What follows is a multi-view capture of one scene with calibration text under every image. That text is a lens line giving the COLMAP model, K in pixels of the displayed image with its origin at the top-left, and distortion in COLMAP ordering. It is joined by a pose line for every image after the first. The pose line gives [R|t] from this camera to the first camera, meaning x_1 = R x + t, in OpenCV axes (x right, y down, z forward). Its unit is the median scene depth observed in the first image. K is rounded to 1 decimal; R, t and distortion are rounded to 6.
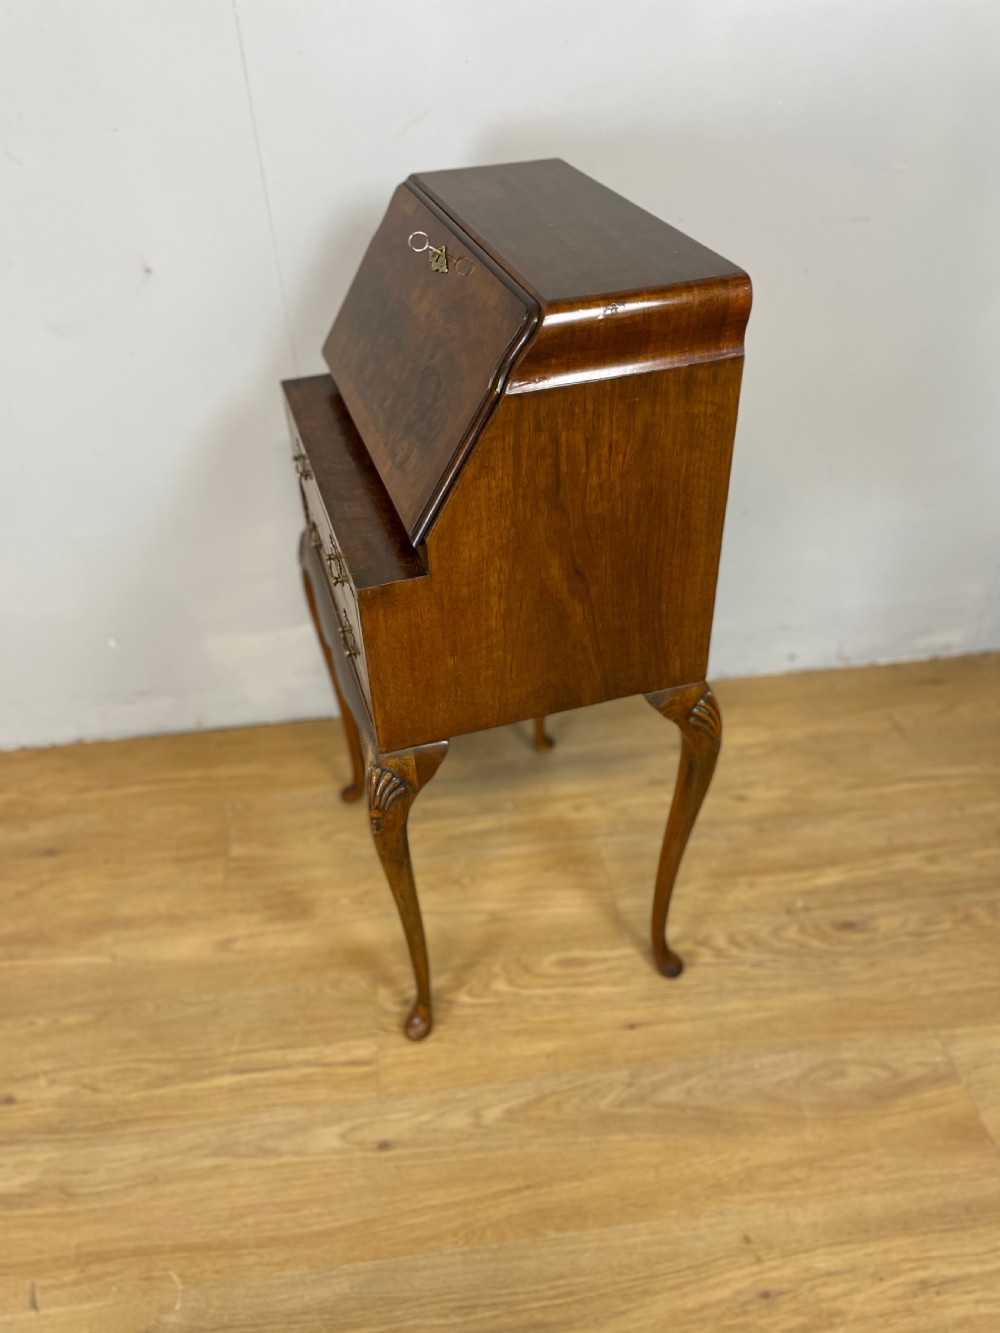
lens RADIAL K [[1011.0, 0, 504.6], [0, 1011.0, 672.1], [0, 0, 1]] dist [0.088363, -0.117666]
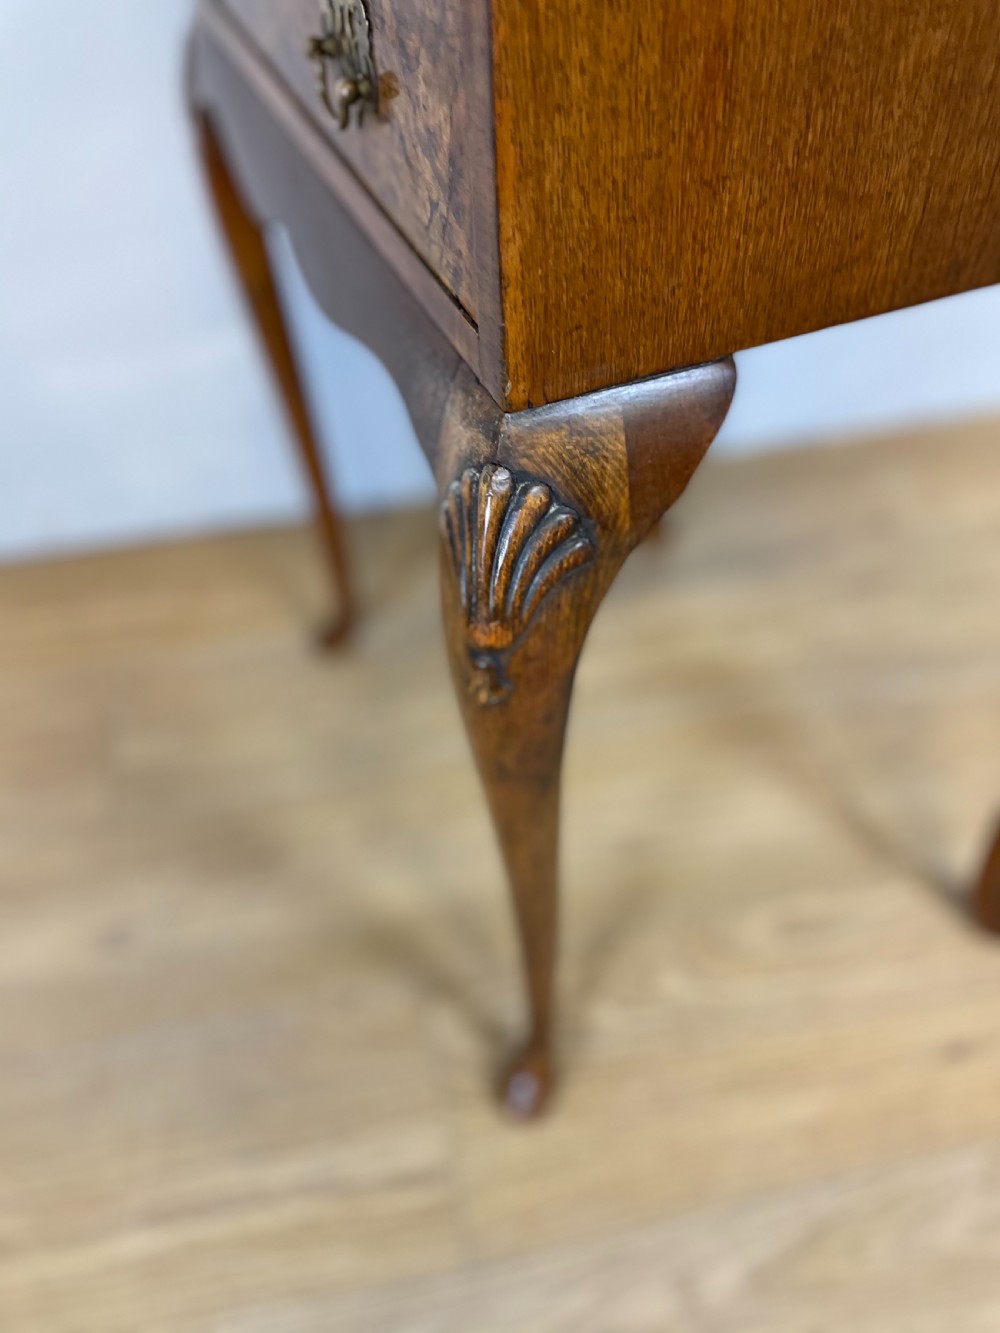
lens RADIAL K [[1011.0, 0, 497.6], [0, 1011.0, 672.4], [0, 0, 1]] dist [0.088363, -0.117666]
pose [[0.996736, -0.065439, 0.047276, -0.107377], [0.058619, 0.989313, 0.133509, 0.085183], [-0.055507, -0.130302, 0.989919, 0.541517]]
